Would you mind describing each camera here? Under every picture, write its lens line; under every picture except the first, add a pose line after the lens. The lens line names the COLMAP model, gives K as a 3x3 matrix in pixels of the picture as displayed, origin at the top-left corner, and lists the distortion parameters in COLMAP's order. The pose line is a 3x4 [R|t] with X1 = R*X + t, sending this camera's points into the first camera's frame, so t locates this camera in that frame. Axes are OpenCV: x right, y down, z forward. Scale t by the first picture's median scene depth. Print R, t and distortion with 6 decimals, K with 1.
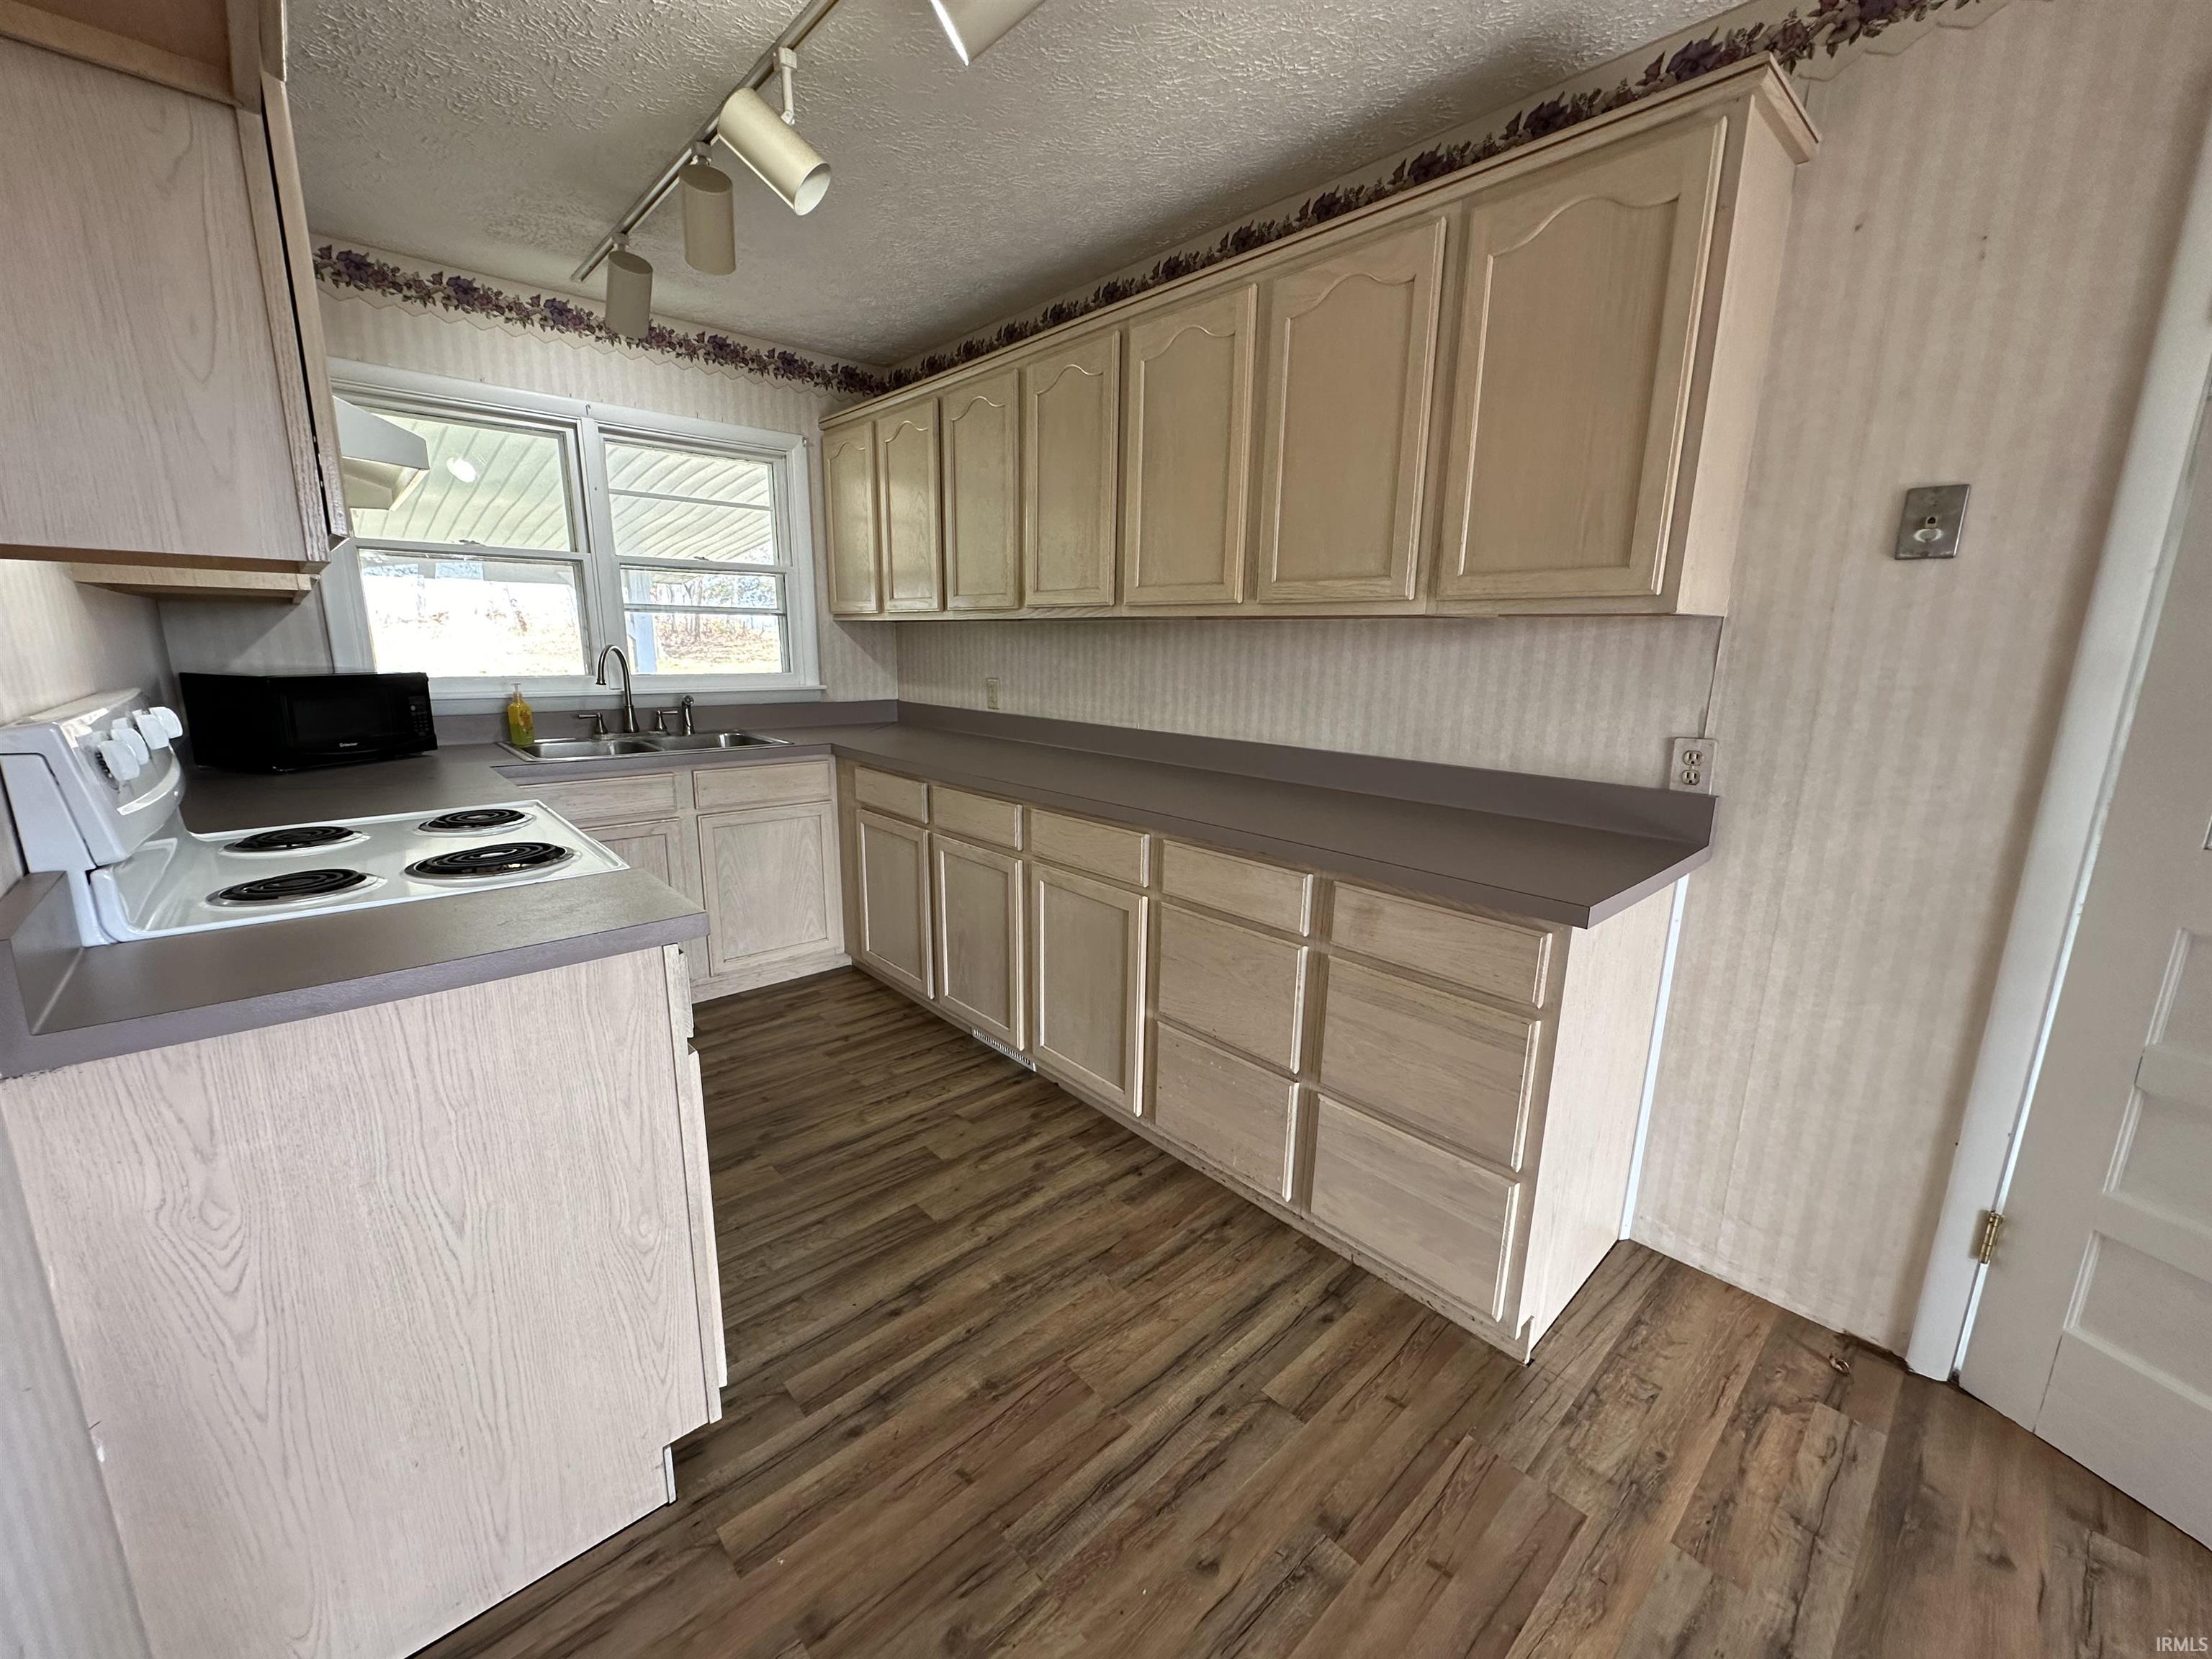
lens RADIAL K [[881.8, 0, 1106.0], [0, 881.8, 829.5], [0, 0, 1]] dist [0.001770, -0.000107]
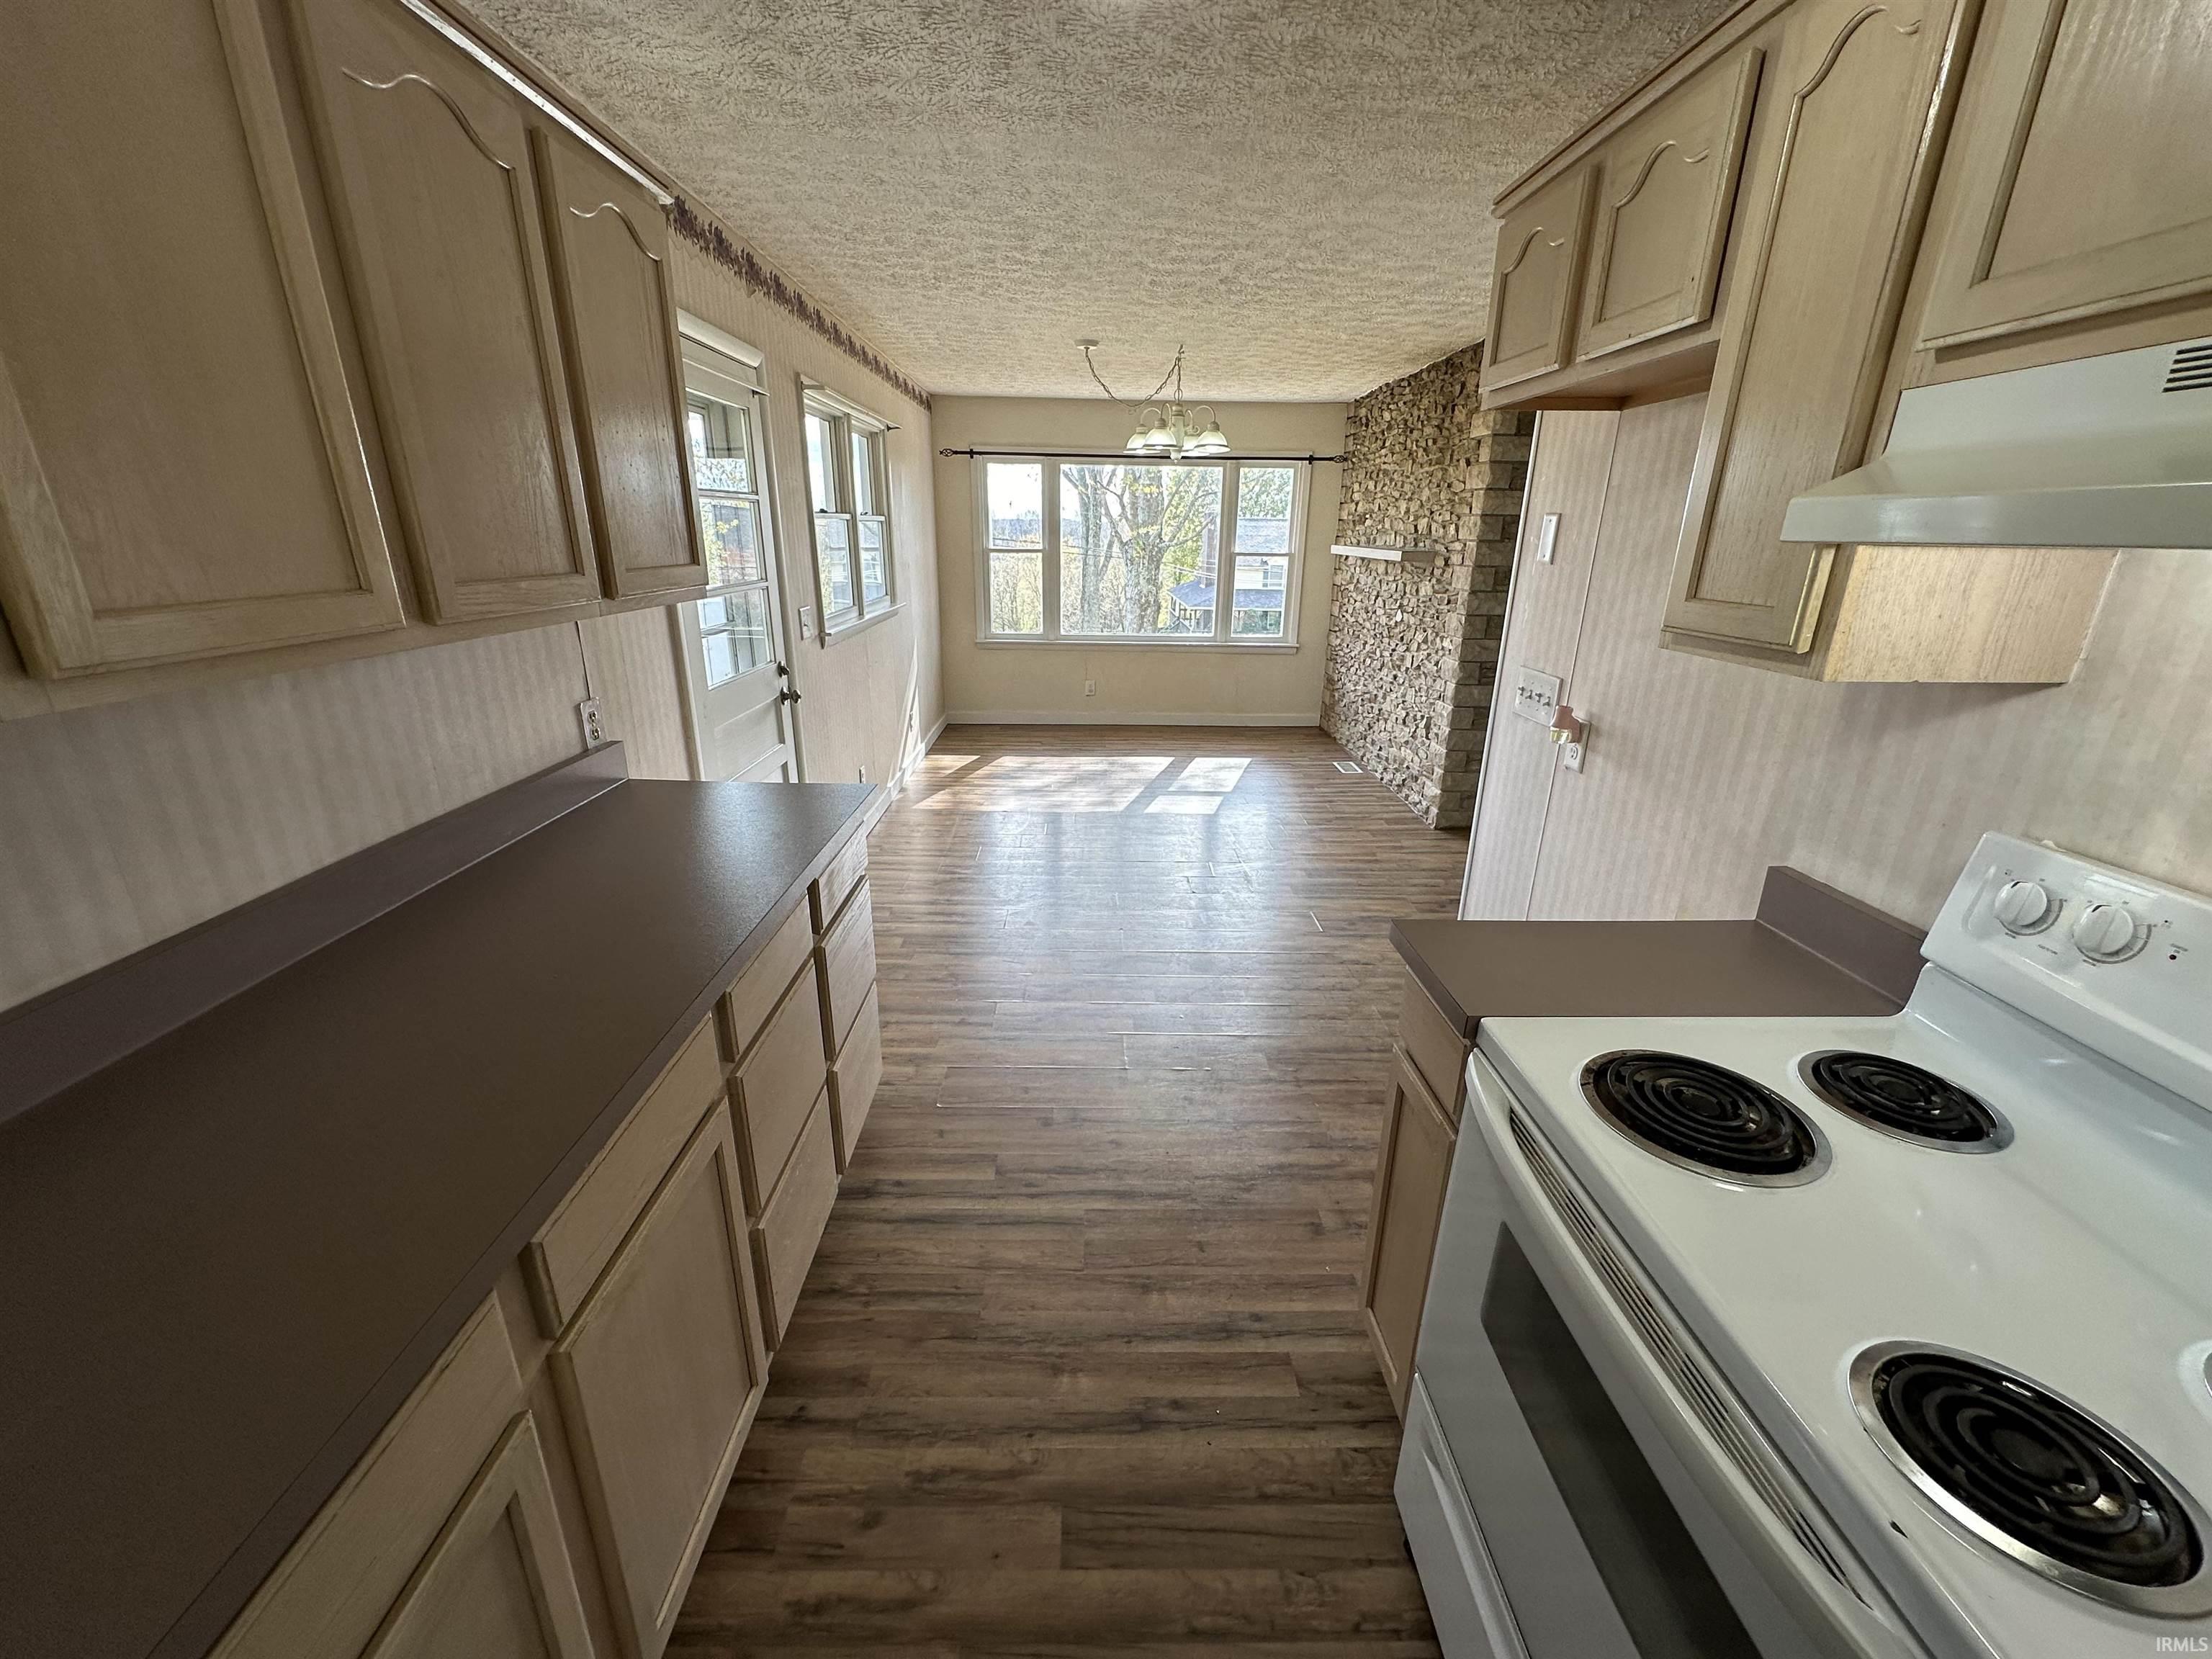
lens RADIAL K [[880.1, 0, 1104.9], [0, 880.1, 835.8], [0, 0, 1]] dist [-0.003980, -0.000264]
pose [[-0.749353, -0.242085, 0.616332, -0.478366], [0.116604, 0.867988, 0.482701, -0.339855], [-0.651823, 0.433580, -0.622202, 1.073380]]
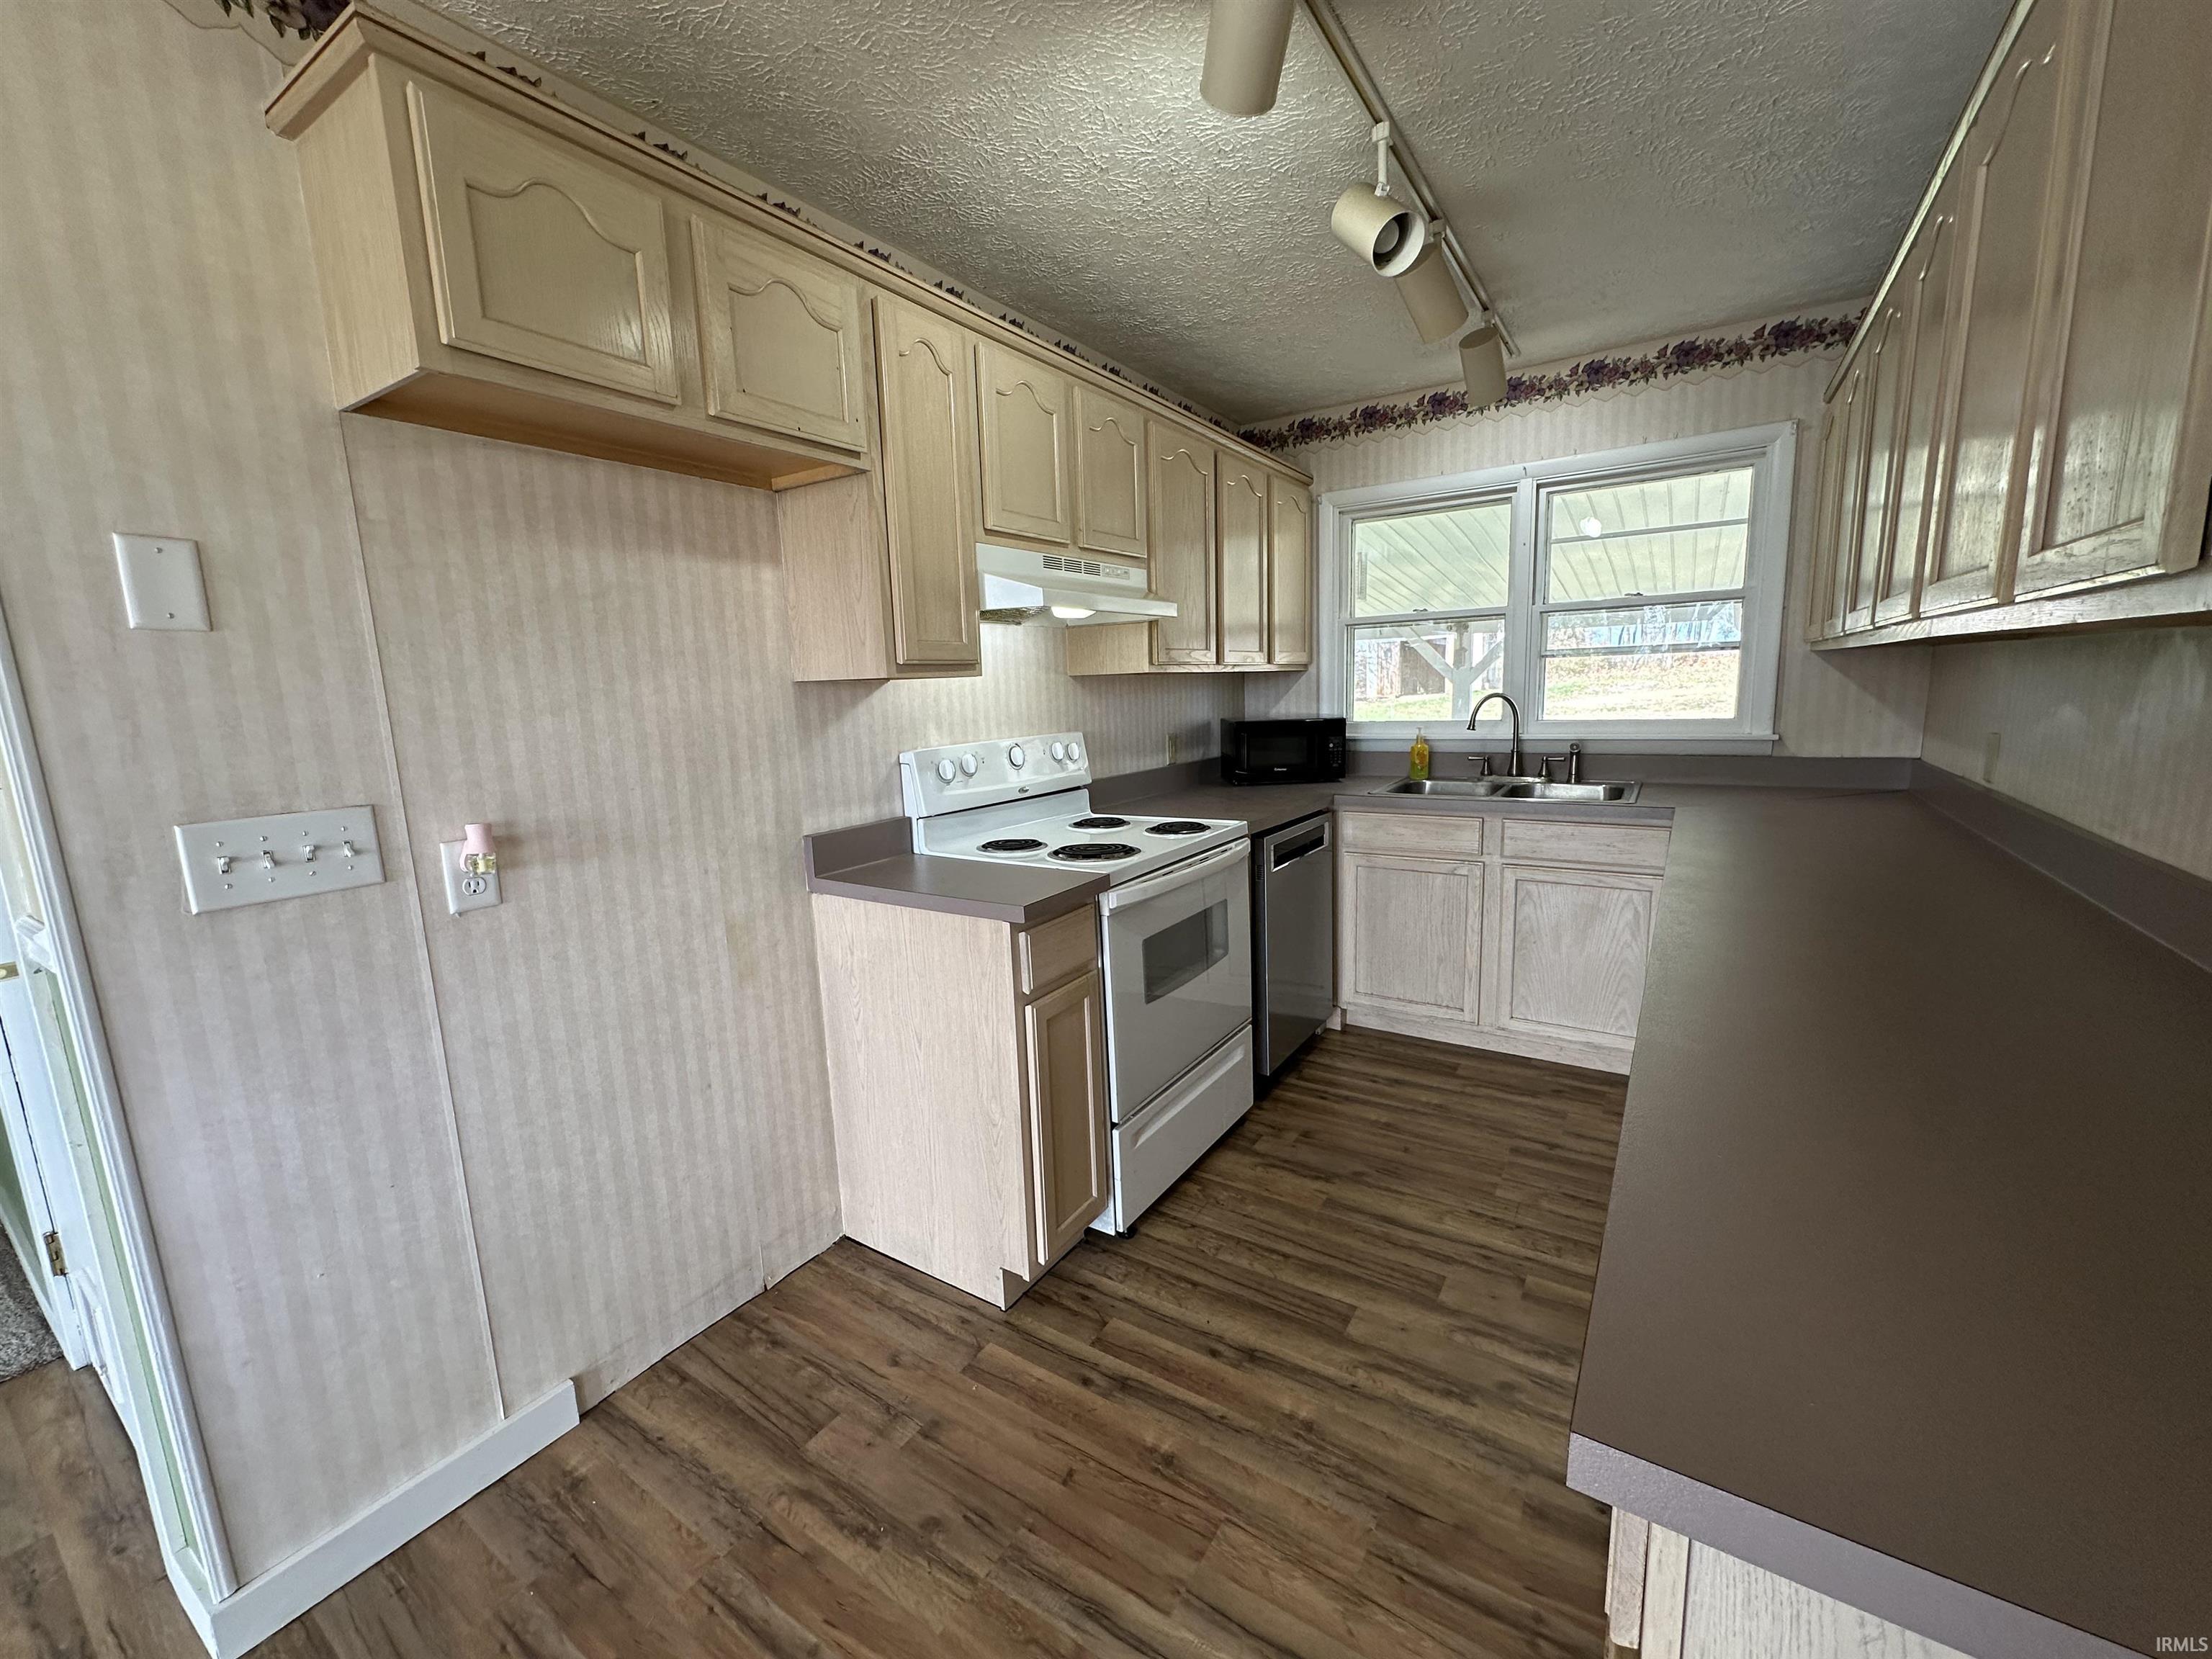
lens RADIAL K [[880.1, 0, 1104.9], [0, 880.1, 835.8], [0, 0, 1]] dist [-0.003980, -0.000264]
pose [[0.248162, 0.139137, -0.958674, 0.489152], [-0.165501, 0.981171, 0.099561, -0.095239], [0.954476, 0.133954, 0.266517, 0.413660]]
